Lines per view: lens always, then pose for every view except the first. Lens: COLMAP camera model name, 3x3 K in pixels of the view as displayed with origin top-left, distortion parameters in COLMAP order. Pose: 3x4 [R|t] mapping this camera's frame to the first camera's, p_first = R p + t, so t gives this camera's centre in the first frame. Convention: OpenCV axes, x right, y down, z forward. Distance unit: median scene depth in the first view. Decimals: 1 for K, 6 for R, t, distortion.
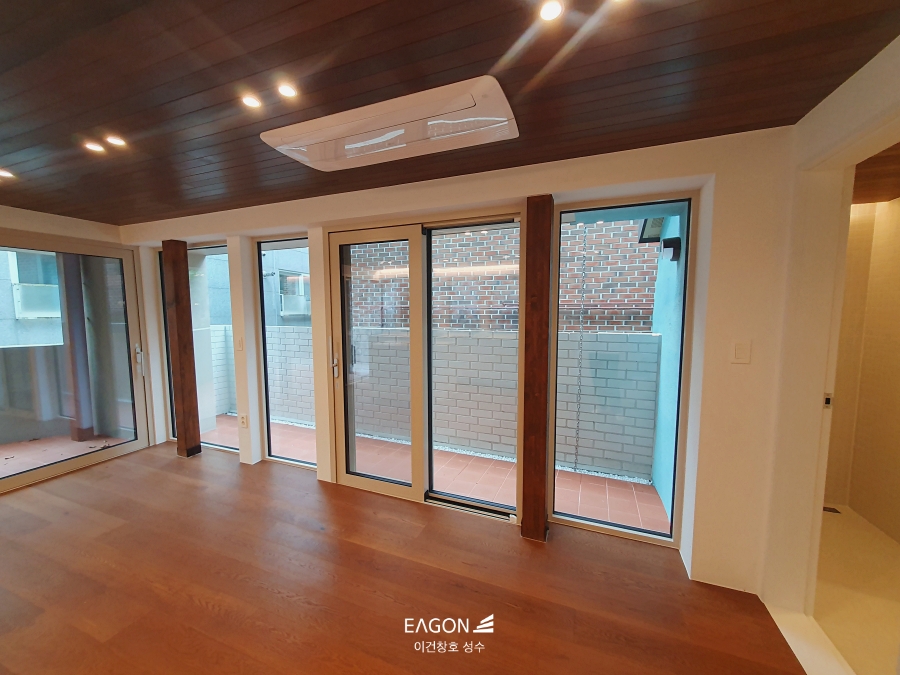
lens RADIAL K [[353.8, 0, 447.5], [0, 353.8, 340.6], [0, 0, 1]] dist [0.001202, 0.000086]
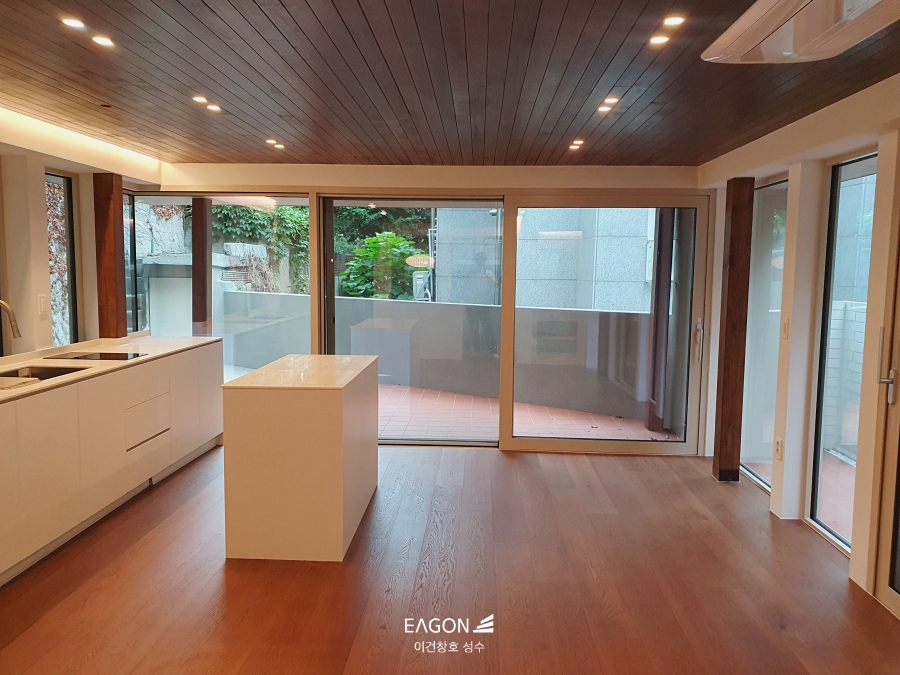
lens RADIAL K [[706.5, 0, 450.0], [0, 706.5, 337.5], [0, 0, 1]] dist [0.014303, 0.001142]
pose [[0.322196, 0.101017, -0.941268, 0.429244], [-0.096320, 0.992629, 0.073559, -0.011438], [0.941760, 0.066962, 0.329551, -0.005629]]
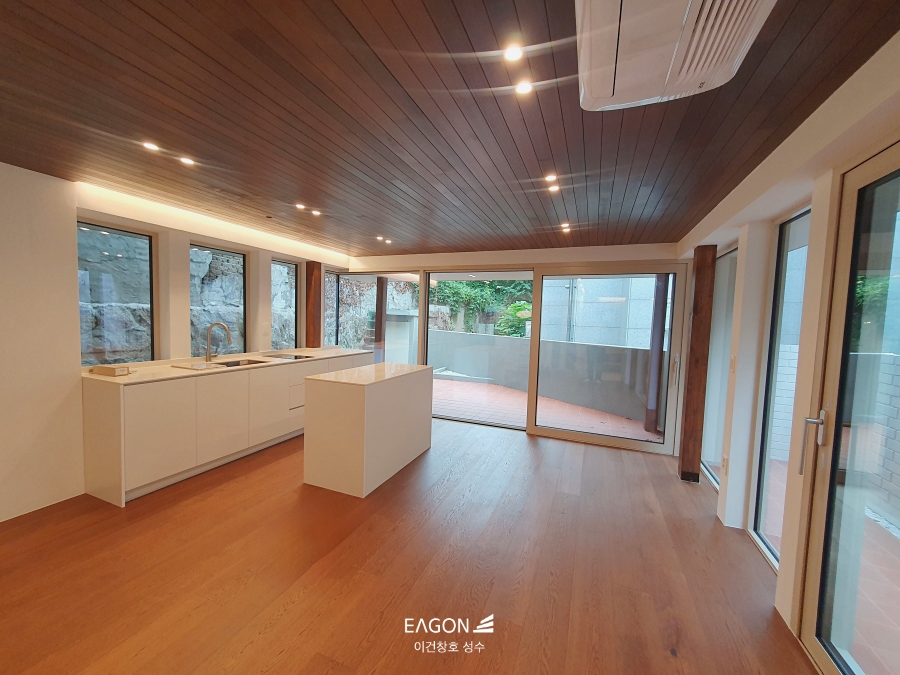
lens RADIAL K [[358.3, 0, 447.9], [0, 358.3, 340.1], [0, 0, 1]] dist [0.000096, 0.000093]
pose [[-0.022586, 0.061188, -0.997871, 0.199302], [-0.119034, 0.990861, 0.063453, -0.018088], [0.992633, 0.120213, -0.015096, 0.382098]]
